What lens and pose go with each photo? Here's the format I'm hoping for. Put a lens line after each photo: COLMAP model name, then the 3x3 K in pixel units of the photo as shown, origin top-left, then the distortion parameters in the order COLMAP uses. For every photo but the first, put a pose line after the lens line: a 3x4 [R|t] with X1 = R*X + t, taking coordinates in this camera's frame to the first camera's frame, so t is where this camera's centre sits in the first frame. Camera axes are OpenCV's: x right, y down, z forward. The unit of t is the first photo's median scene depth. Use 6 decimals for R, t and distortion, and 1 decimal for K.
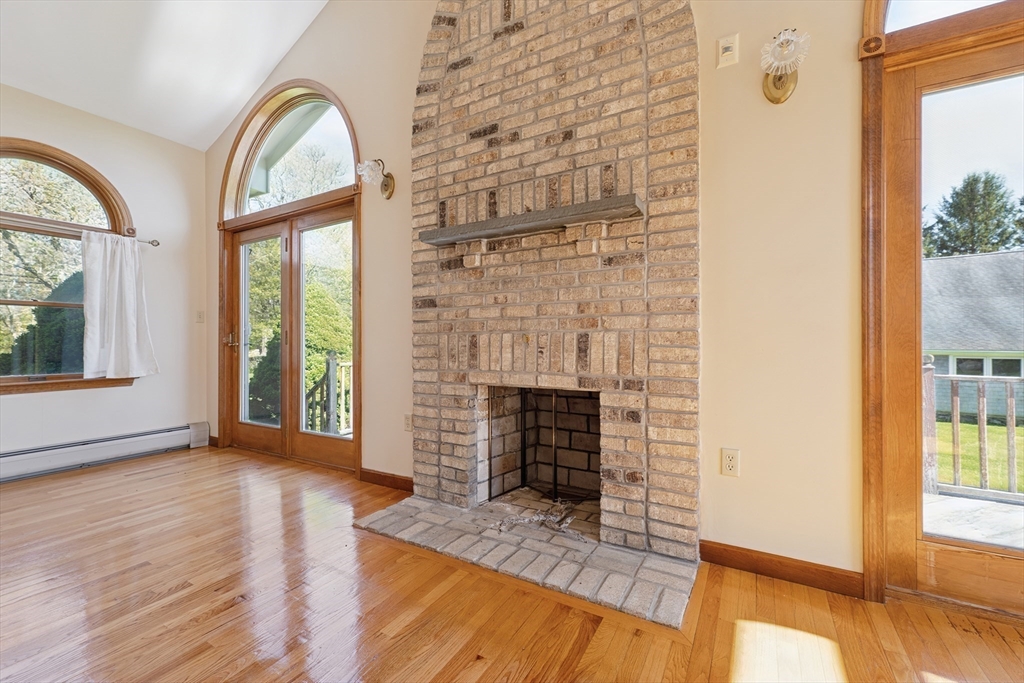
lens RADIAL K [[421.8, 0, 515.4], [0, 421.8, 342.4], [0, 0, 1]] dist [0.002326, -0.000062]
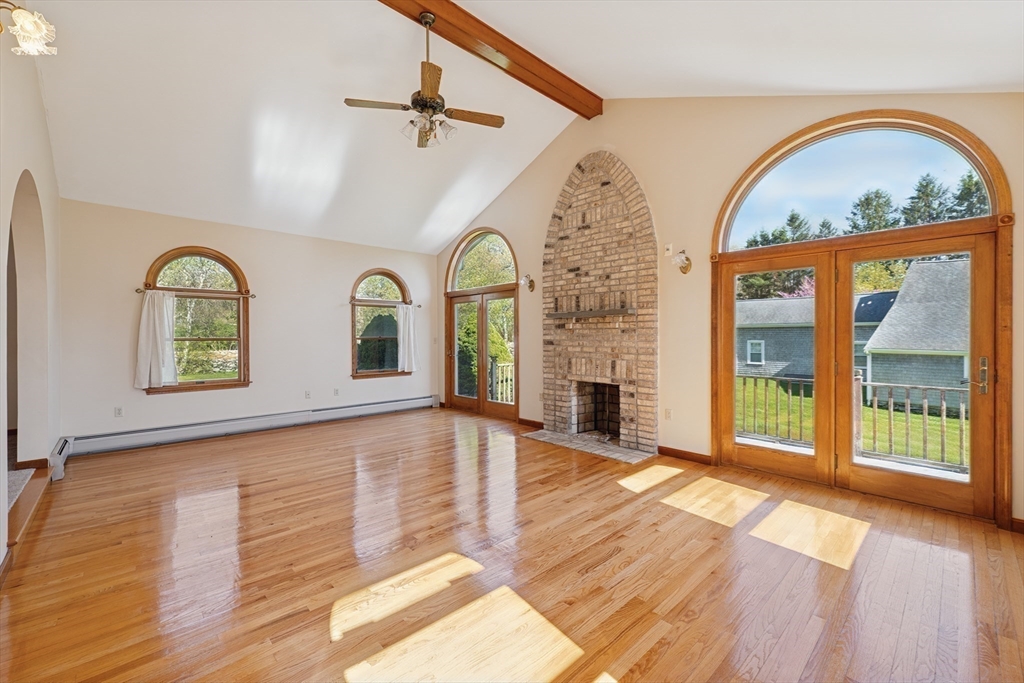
lens RADIAL K [[421.8, 0, 508.7], [0, 421.8, 337.2], [0, 0, 1]] dist [0.002326, -0.000062]
pose [[0.954655, 0.000211, -0.297716, 0.271604], [0.001361, 0.999986, 0.005072, -0.147683], [0.297713, -0.005247, 0.954641, -1.304925]]
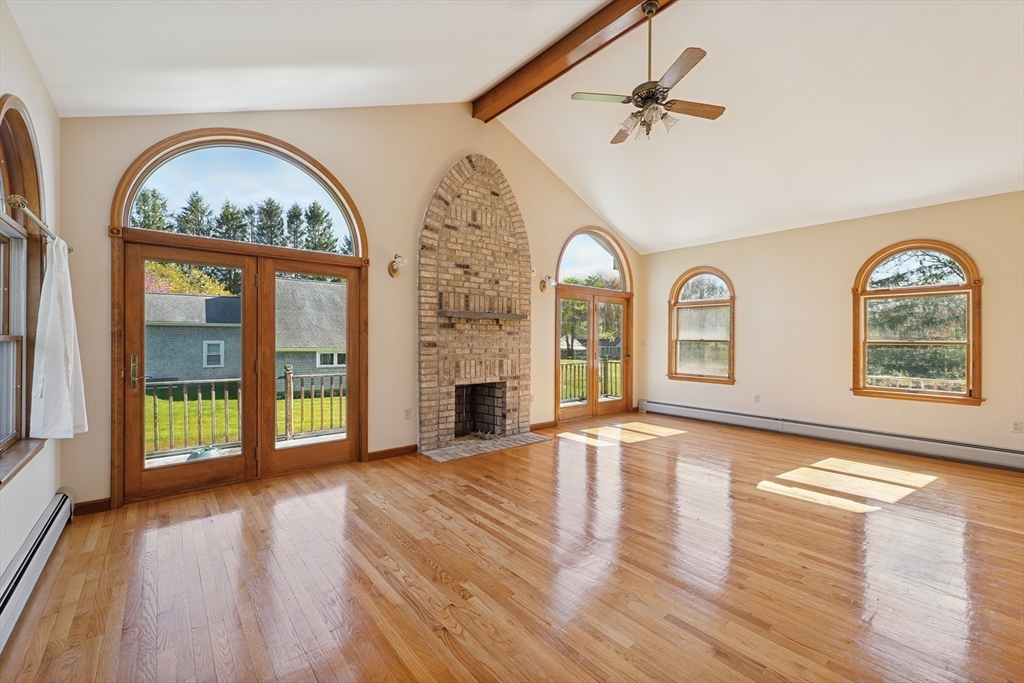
lens RADIAL K [[421.8, 0, 518.4], [0, 421.8, 338.4], [0, 0, 1]] dist [0.002326, -0.000062]
pose [[0.337585, 0.003897, 0.941287, -2.014685], [-0.010805, 0.999942, -0.000265, -0.138465], [-0.941233, -0.010081, 0.337608, 0.012383]]
